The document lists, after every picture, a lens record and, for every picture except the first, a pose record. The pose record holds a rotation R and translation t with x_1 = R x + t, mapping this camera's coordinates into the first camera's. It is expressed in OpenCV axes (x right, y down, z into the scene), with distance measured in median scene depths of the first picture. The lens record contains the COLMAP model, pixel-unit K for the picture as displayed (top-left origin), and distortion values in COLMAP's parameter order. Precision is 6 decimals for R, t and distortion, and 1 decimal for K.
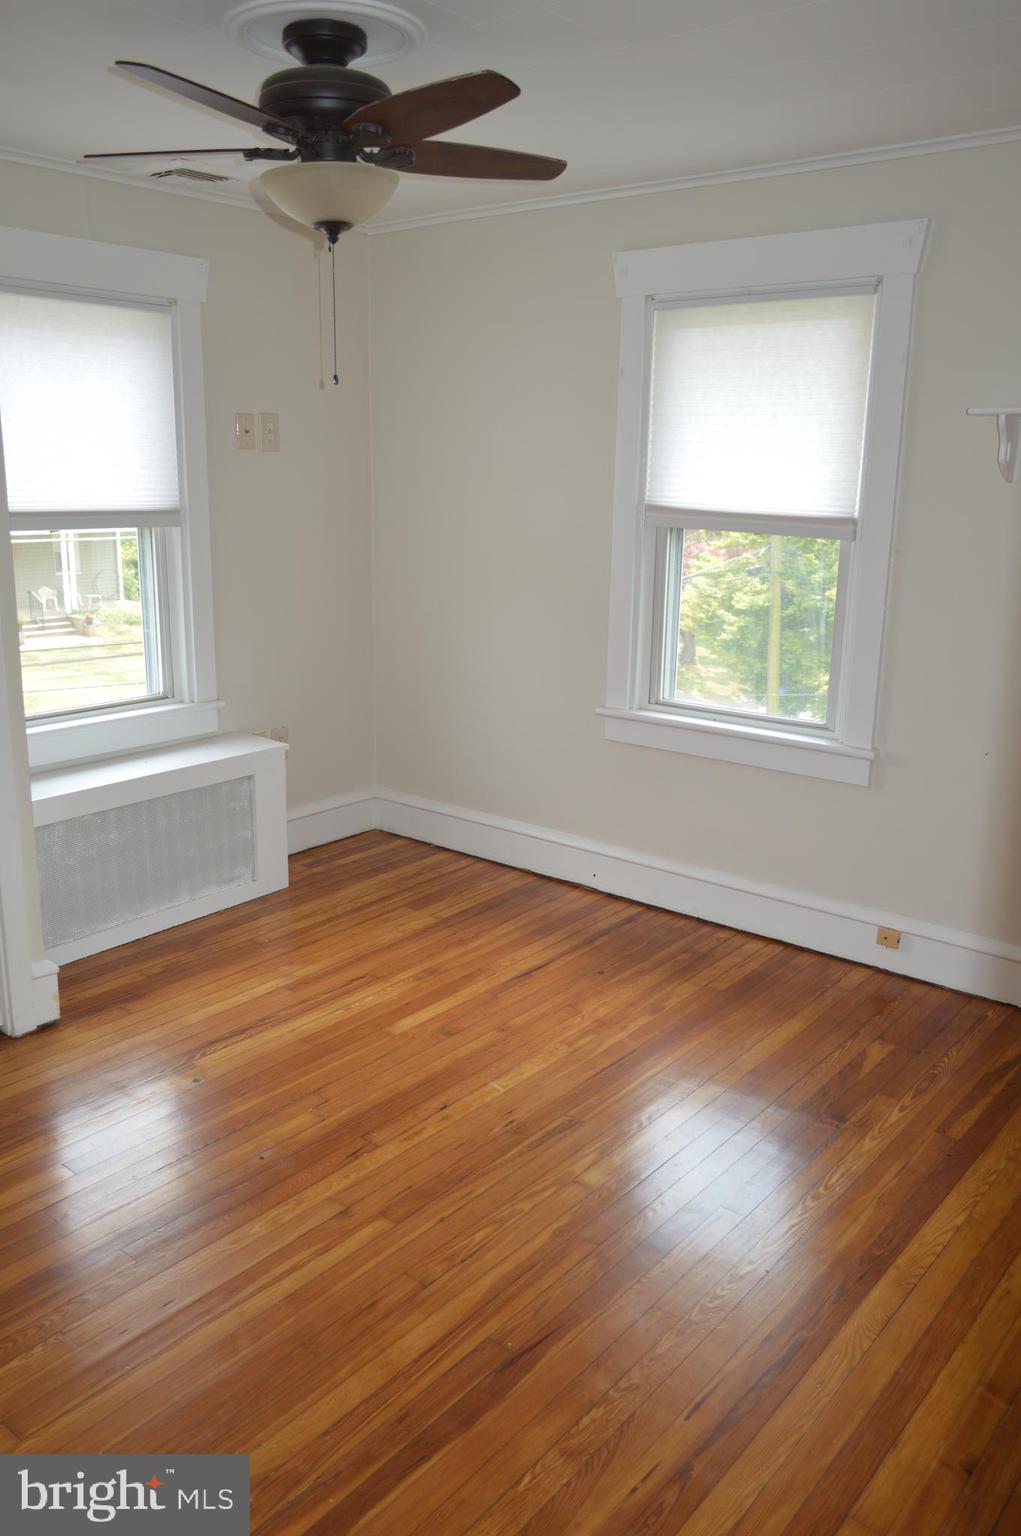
lens RADIAL K [[1204.2, 0, 510.5], [0, 1204.2, 768.0], [0, 0, 1]] dist [-0.030534, 0.000473]
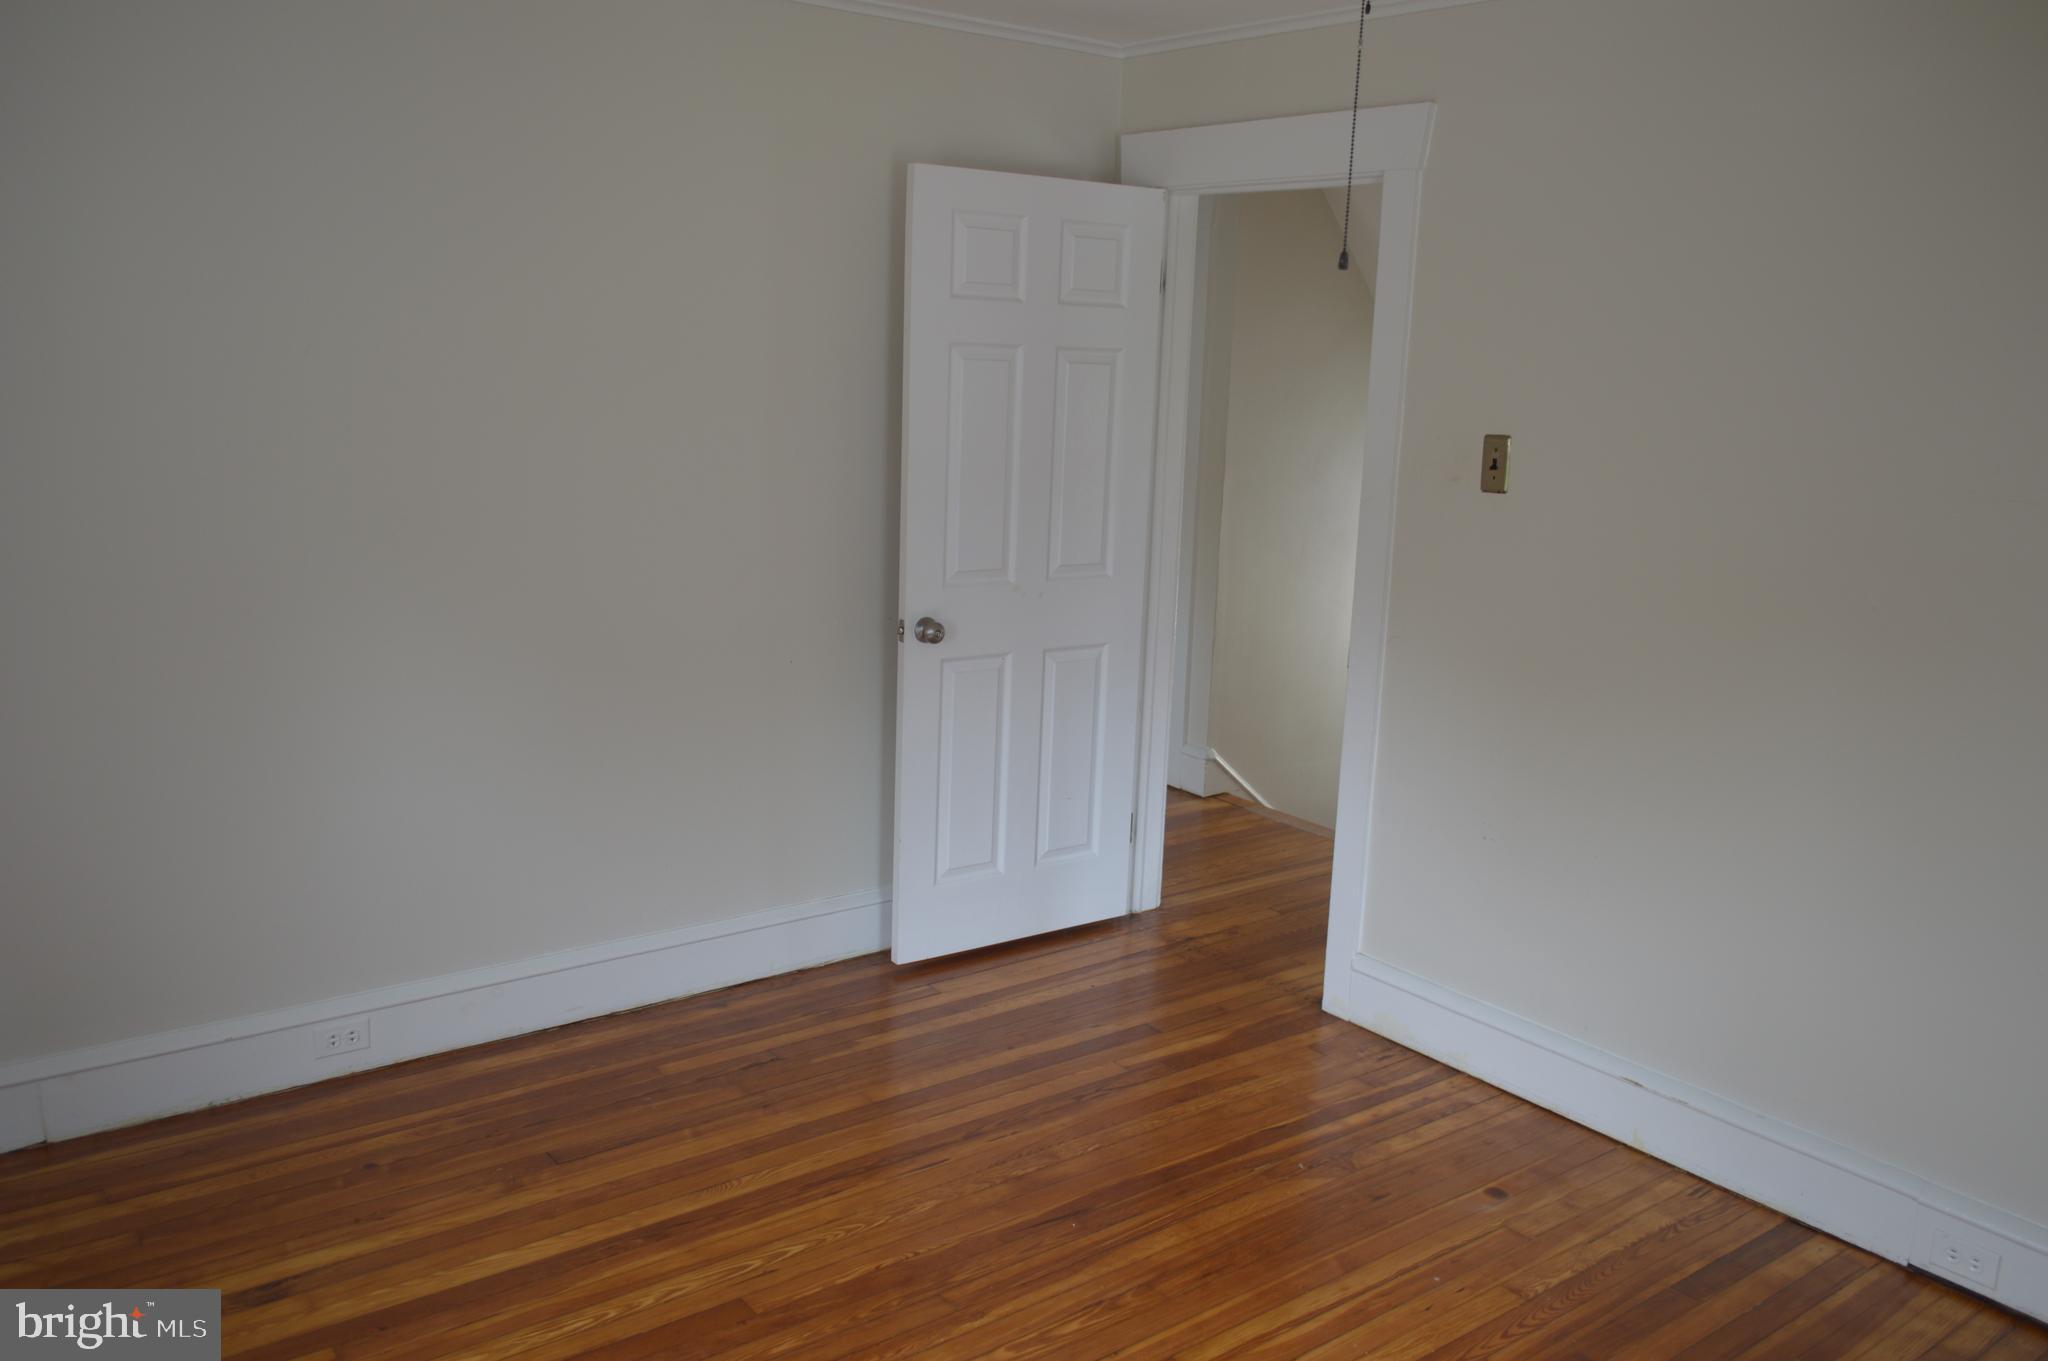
lens RADIAL K [[1605.6, 0, 1024.0], [0, 1605.6, 680.5], [0, 0, 1]] dist [-0.030534, 0.000473]
pose [[-0.971628, -0.095631, 0.216319, -0.208759], [0.008384, 0.900111, 0.435581, -0.534114], [-0.236366, 0.425036, -0.873771, 1.980069]]
